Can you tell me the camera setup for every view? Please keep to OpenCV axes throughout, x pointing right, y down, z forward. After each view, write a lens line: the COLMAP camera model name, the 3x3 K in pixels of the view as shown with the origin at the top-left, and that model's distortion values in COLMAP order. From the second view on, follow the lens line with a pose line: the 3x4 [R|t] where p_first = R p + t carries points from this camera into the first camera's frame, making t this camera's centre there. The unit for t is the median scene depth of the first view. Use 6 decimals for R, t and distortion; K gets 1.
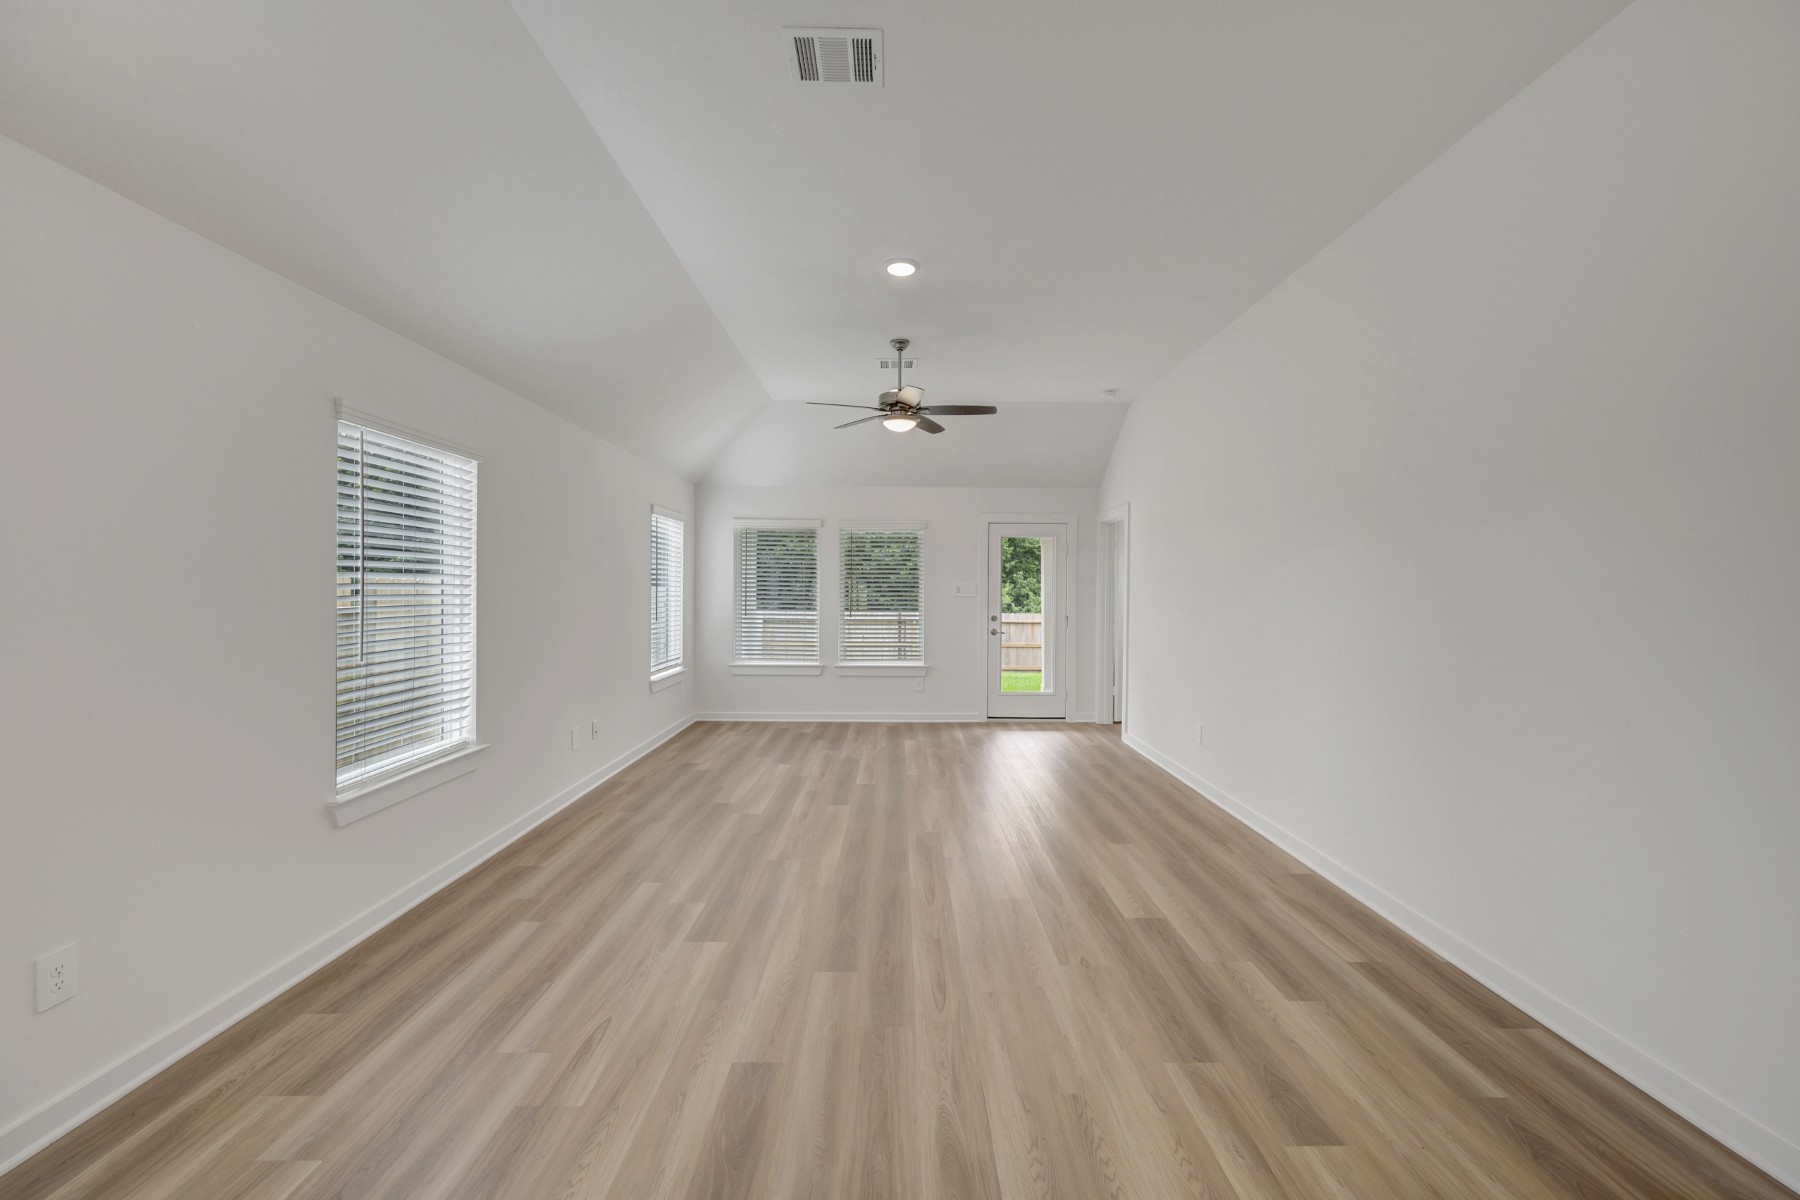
lens RADIAL K [[708.7, 0, 906.0], [0, 708.7, 591.5], [0, 0, 1]] dist [0.000079, 0.000223]
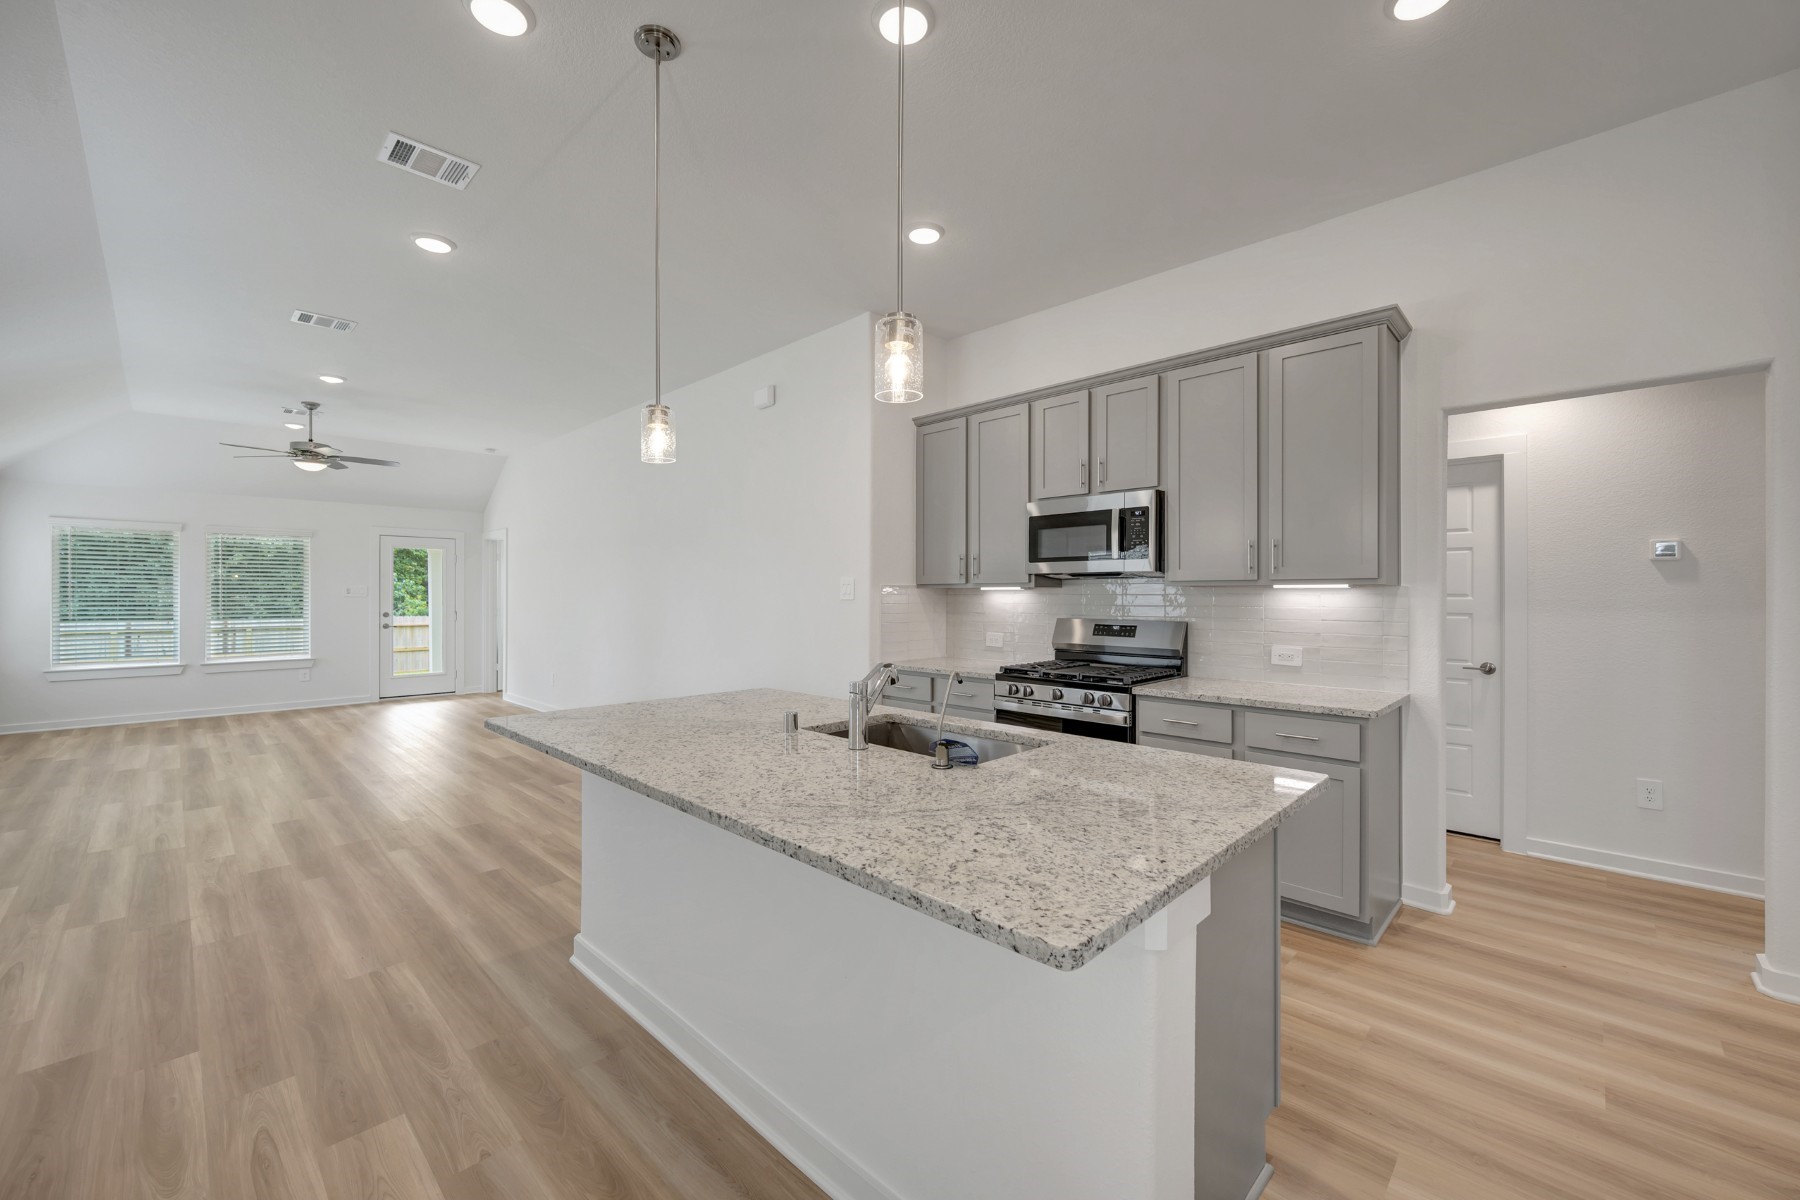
lens RADIAL K [[708.7, 0, 906.0], [0, 708.7, 591.5], [0, 0, 1]] dist [0.000079, 0.000223]
pose [[0.700594, -0.004411, 0.713547, -0.116273], [0.006434, 0.999979, -0.000135, 0.004315], [-0.713531, 0.004685, 0.700608, -0.476769]]
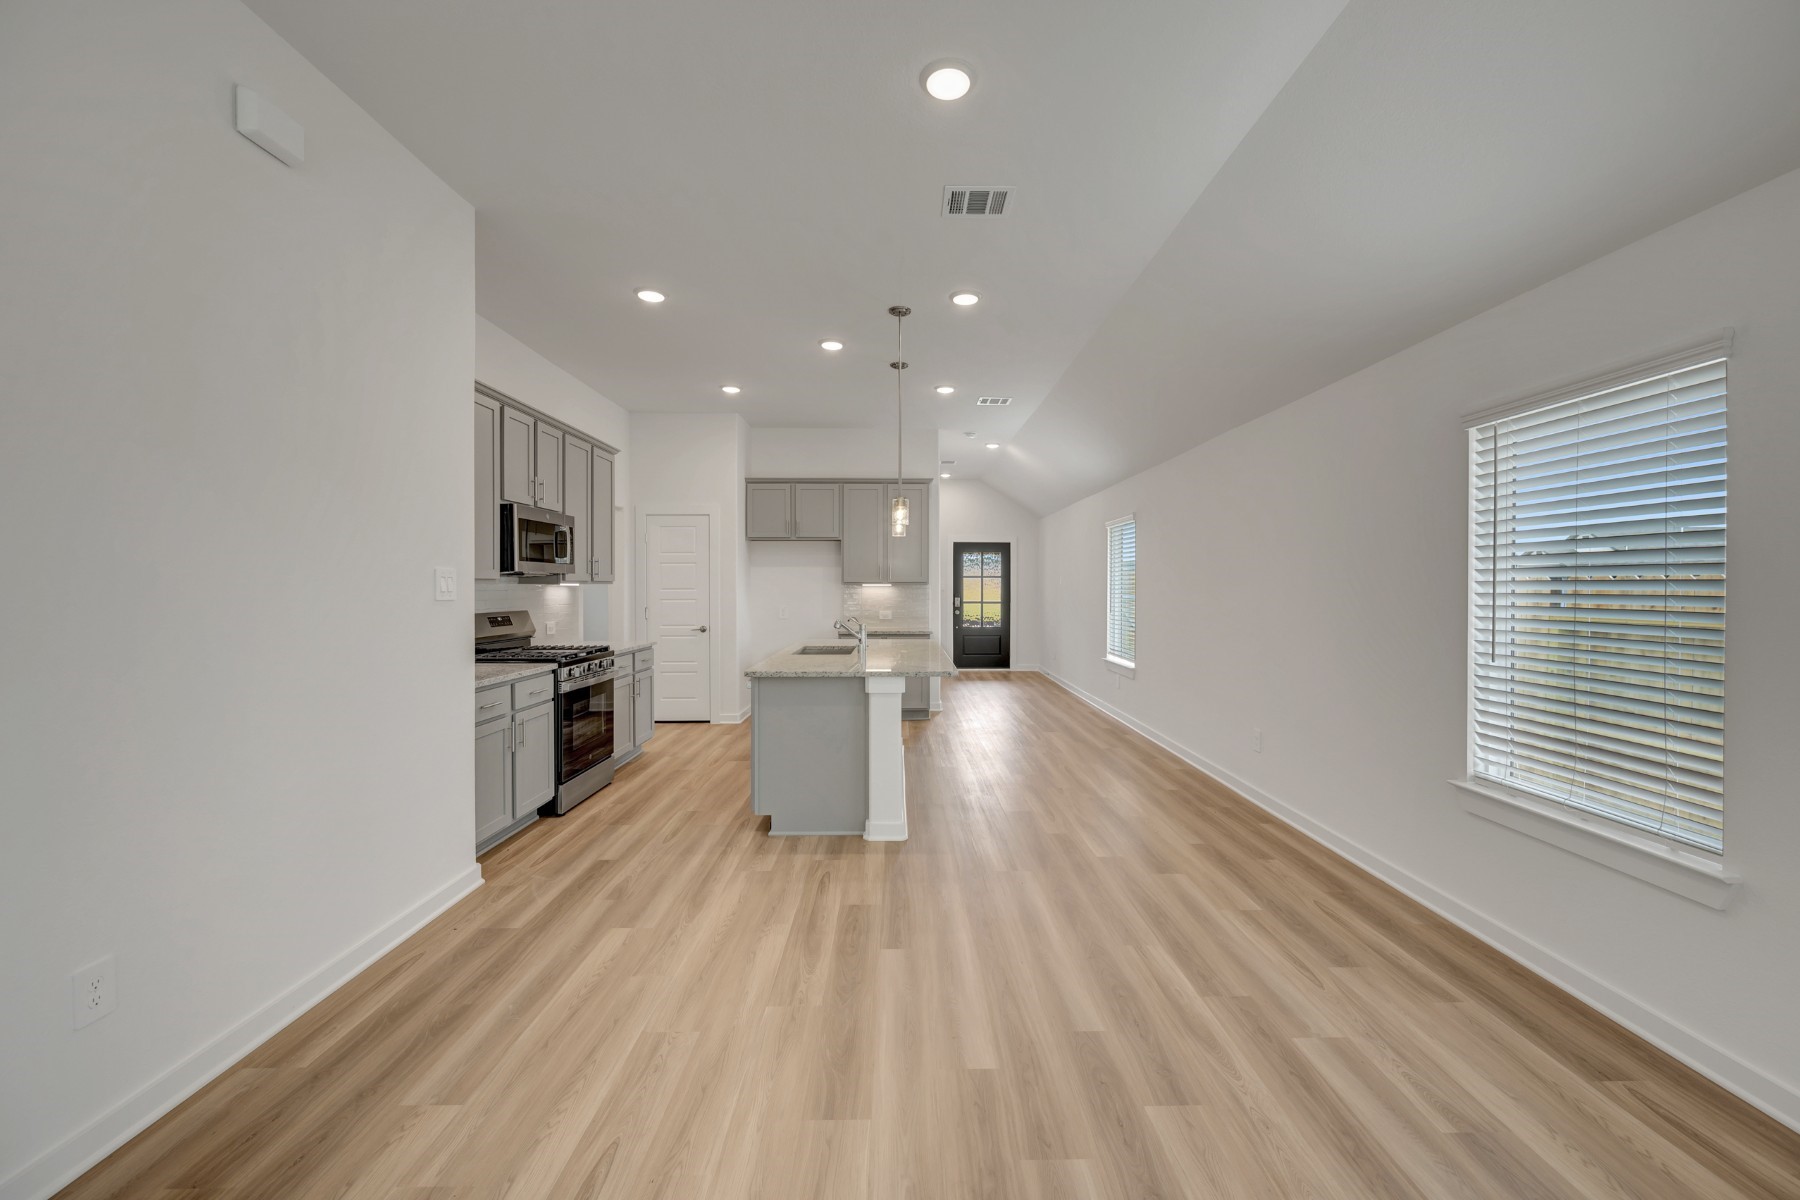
lens RADIAL K [[708.7, 0, 906.0], [0, 708.7, 591.5], [0, 0, 1]] dist [0.000079, 0.000223]
pose [[-0.999982, -0.005872, -0.000771, 0.022887], [-0.005880, 0.999917, 0.011432, -0.000772], [0.000703, 0.011437, -0.999934, 0.429866]]
